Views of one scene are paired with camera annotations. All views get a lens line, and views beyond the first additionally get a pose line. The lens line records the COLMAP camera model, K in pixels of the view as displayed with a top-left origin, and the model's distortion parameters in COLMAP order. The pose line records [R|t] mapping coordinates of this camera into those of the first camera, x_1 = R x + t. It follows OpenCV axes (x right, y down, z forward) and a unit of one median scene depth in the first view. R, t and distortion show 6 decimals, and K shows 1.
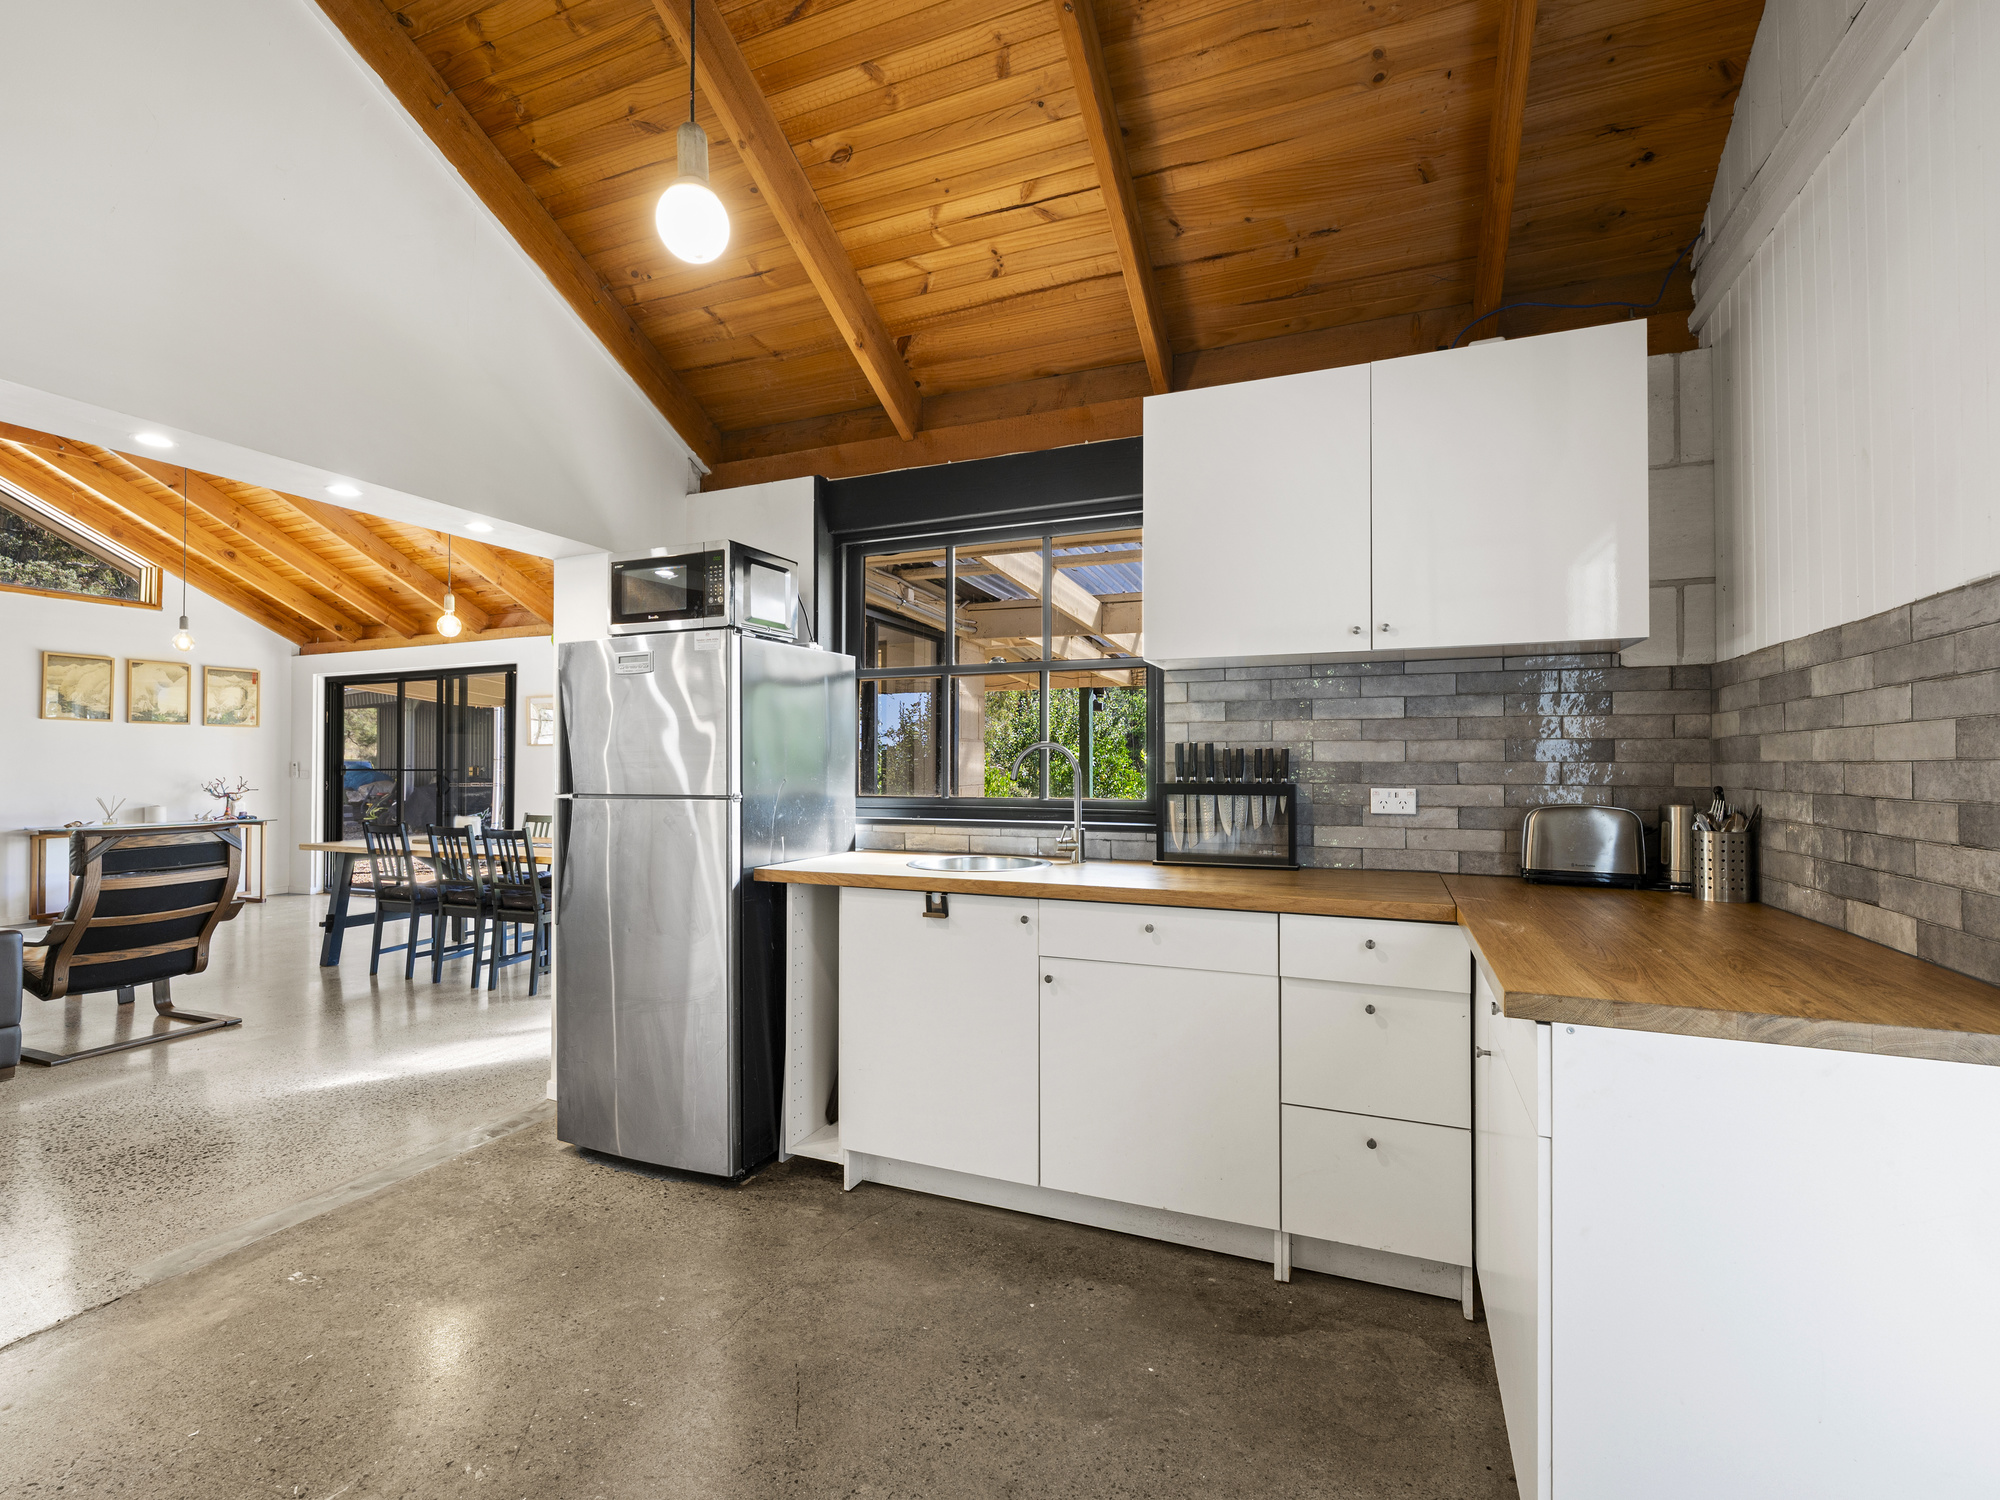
lens RADIAL K [[910.5, 0, 1002.2], [0, 910.5, 754.1], [0, 0, 1]] dist [-0.002876, -0.000111]
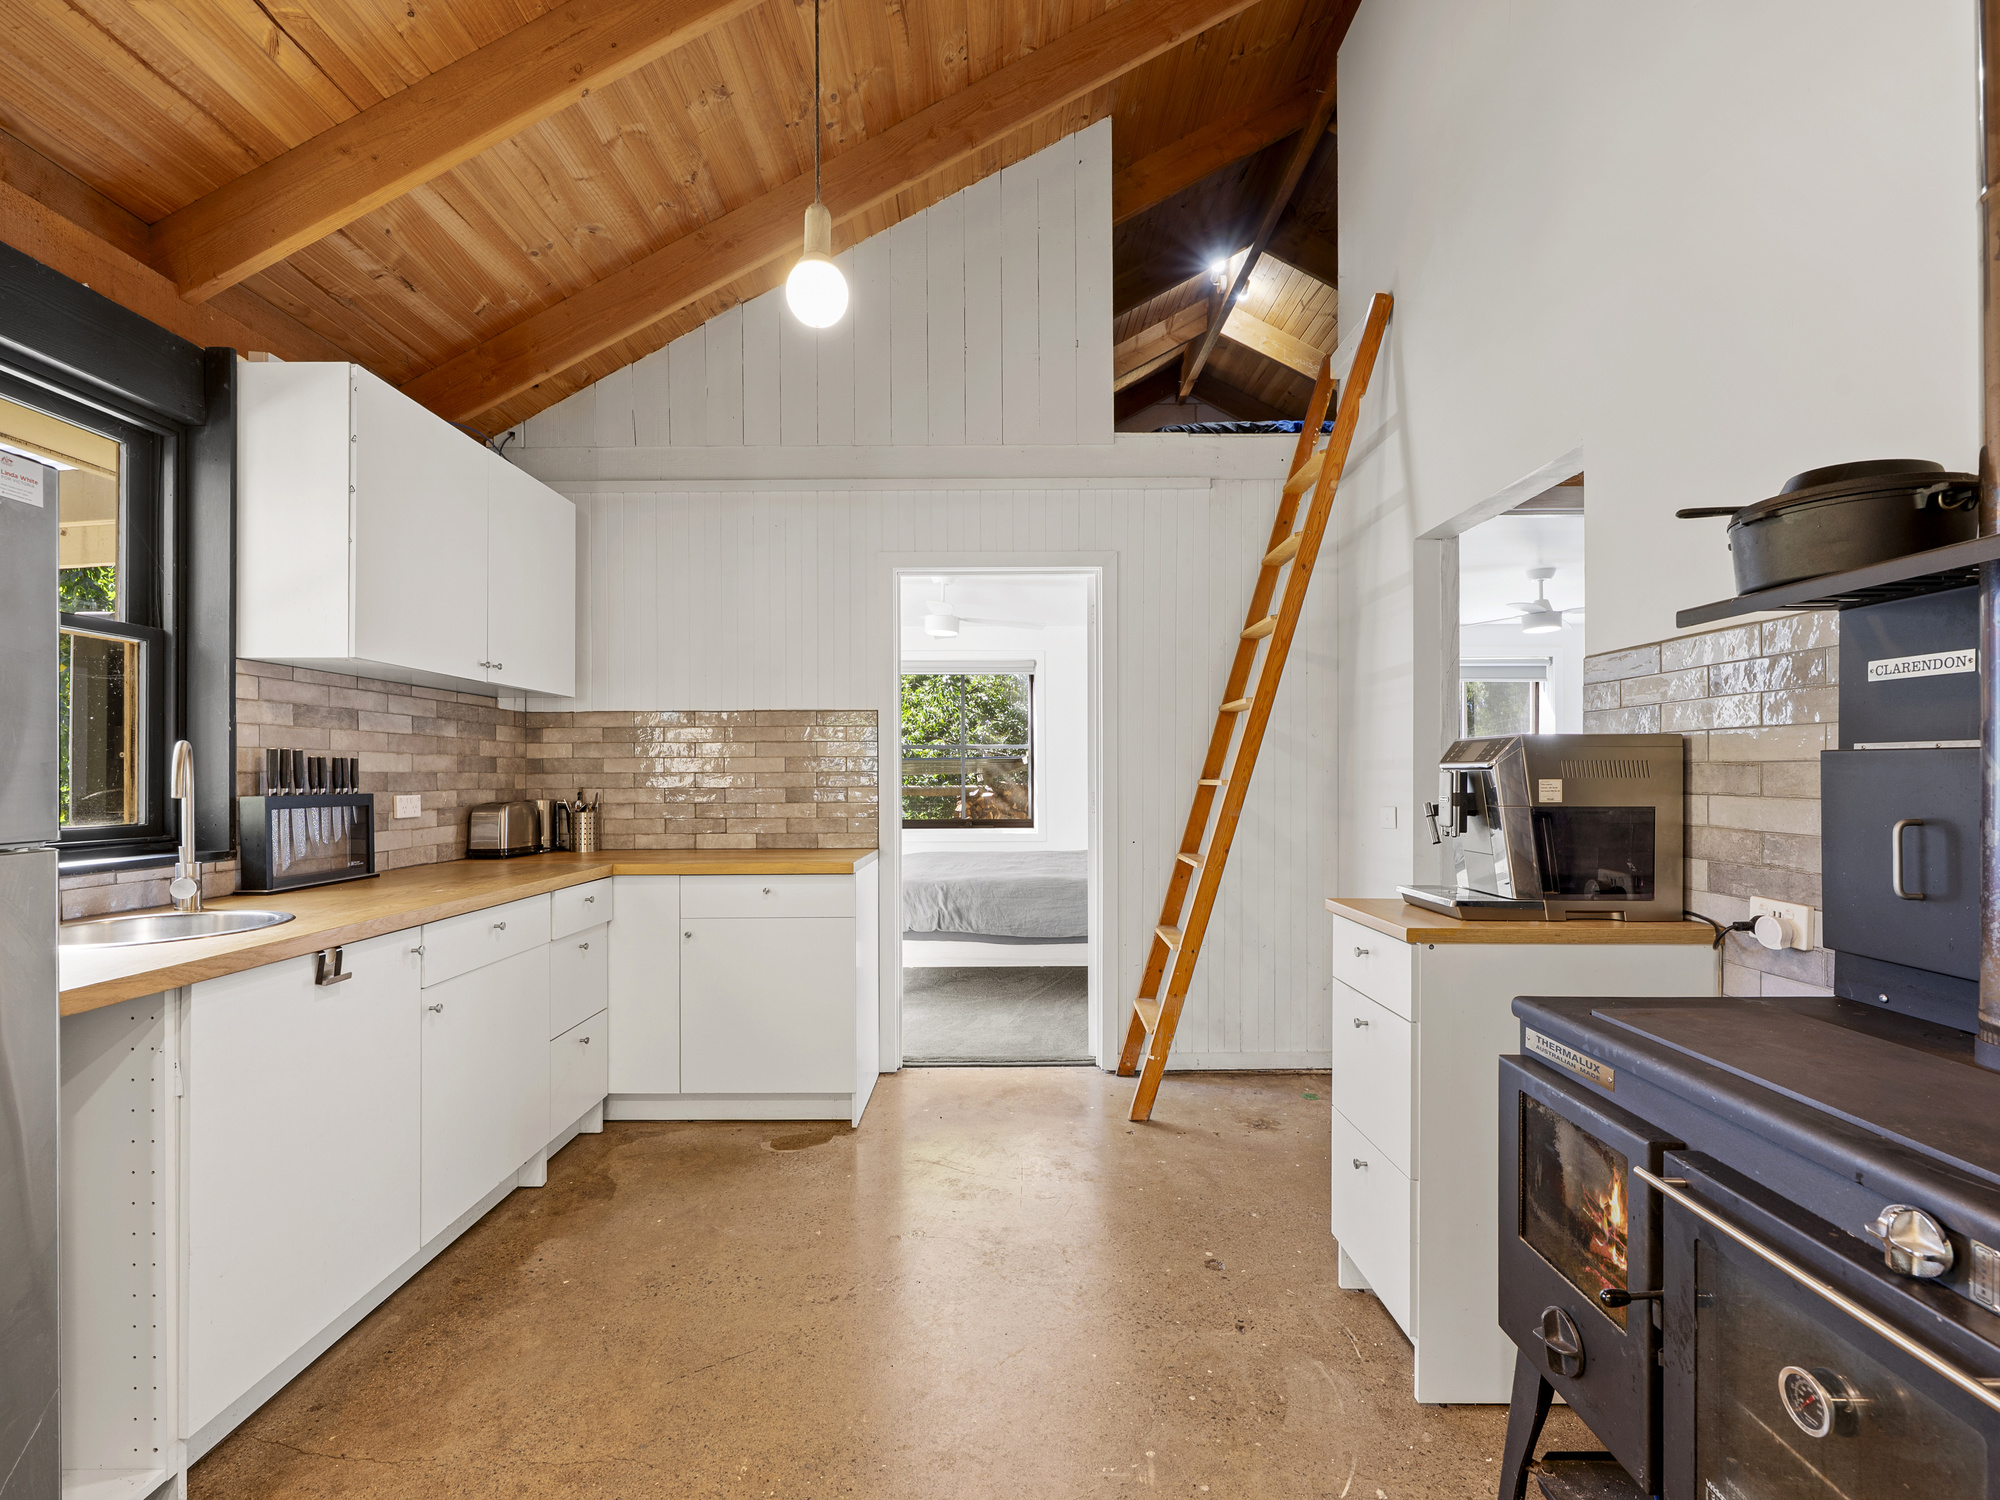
lens RADIAL K [[910.5, 0, 1000.2], [0, 910.5, 765.4], [0, 0, 1]] dist [-0.002876, -0.000111]
pose [[-0.387611, 0.011337, 0.921753, -0.944366], [-0.007581, 0.999851, -0.015486, 0.012700], [-0.921792, -0.012990, -0.387468, 0.781511]]
